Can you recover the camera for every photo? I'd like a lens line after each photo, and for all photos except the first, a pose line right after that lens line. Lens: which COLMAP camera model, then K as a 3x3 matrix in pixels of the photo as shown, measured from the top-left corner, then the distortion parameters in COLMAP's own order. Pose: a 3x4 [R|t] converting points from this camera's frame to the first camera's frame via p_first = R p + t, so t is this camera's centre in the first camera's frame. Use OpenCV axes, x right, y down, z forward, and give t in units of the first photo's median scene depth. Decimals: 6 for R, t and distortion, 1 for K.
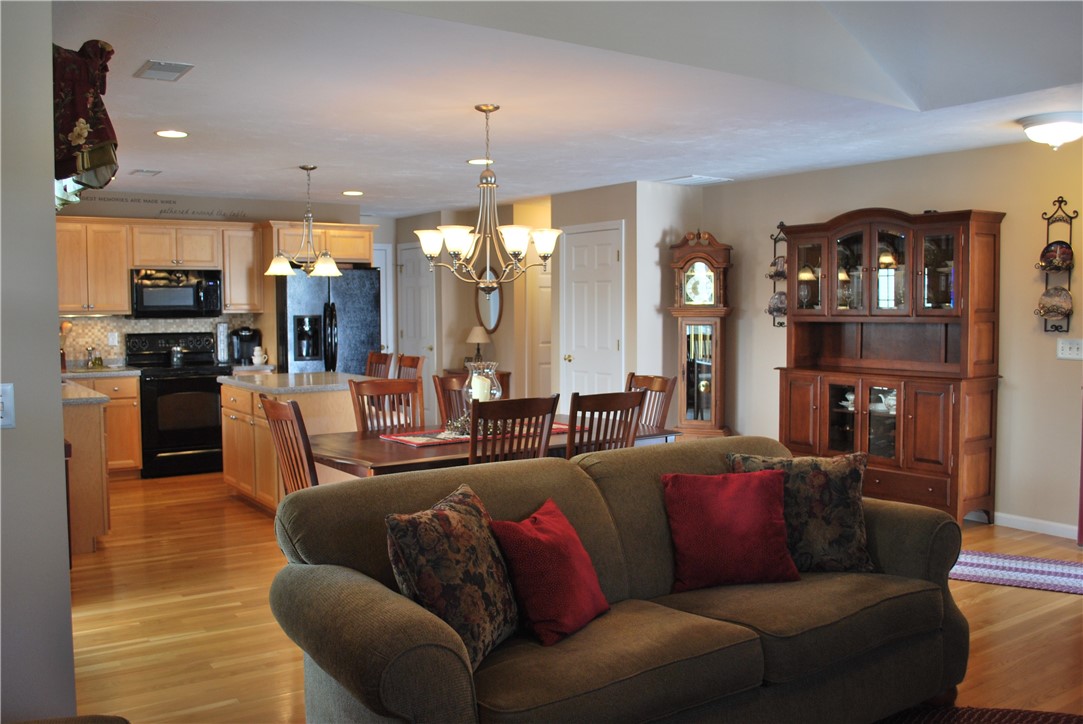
lens RADIAL K [[971.7, 0, 545.4], [0, 971.7, 365.4], [0, 0, 1]] dist [-0.070926, 0.008623]
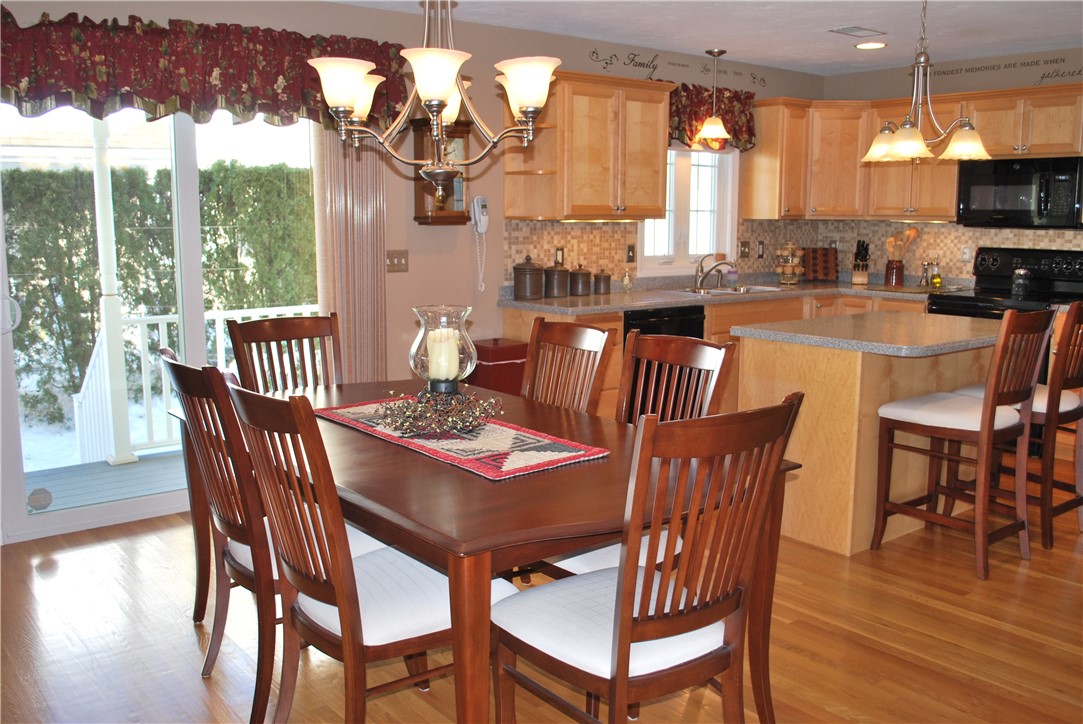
lens RADIAL K [[971.7, 0, 545.4], [0, 971.7, 365.4], [0, 0, 1]] dist [-0.070926, 0.008623]
pose [[0.072187, 0.158726, -0.984680, 0.668881], [-0.068162, 0.985733, 0.153899, -0.076177], [0.995059, 0.056008, 0.081976, 1.350742]]
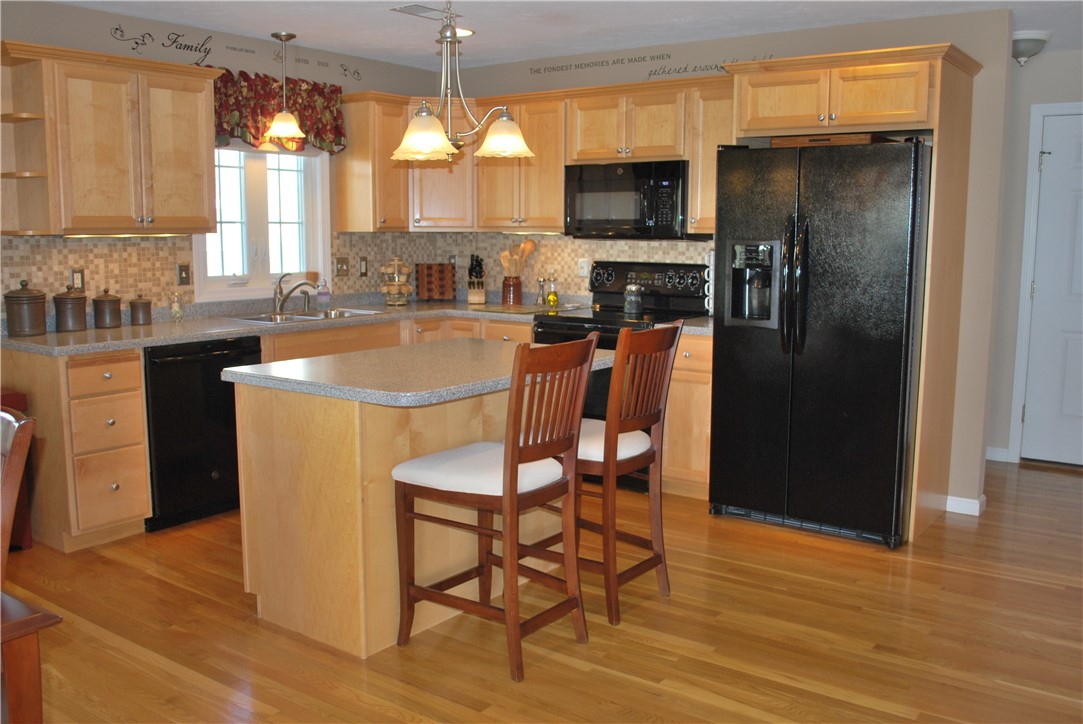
lens RADIAL K [[971.7, 0, 545.4], [0, 971.7, 365.4], [0, 0, 1]] dist [-0.070926, 0.008623]
pose [[0.330420, 0.137921, -0.933703, 0.476152], [-0.068191, 0.990169, 0.122130, -0.093022], [0.941367, 0.023316, 0.336576, 1.646643]]
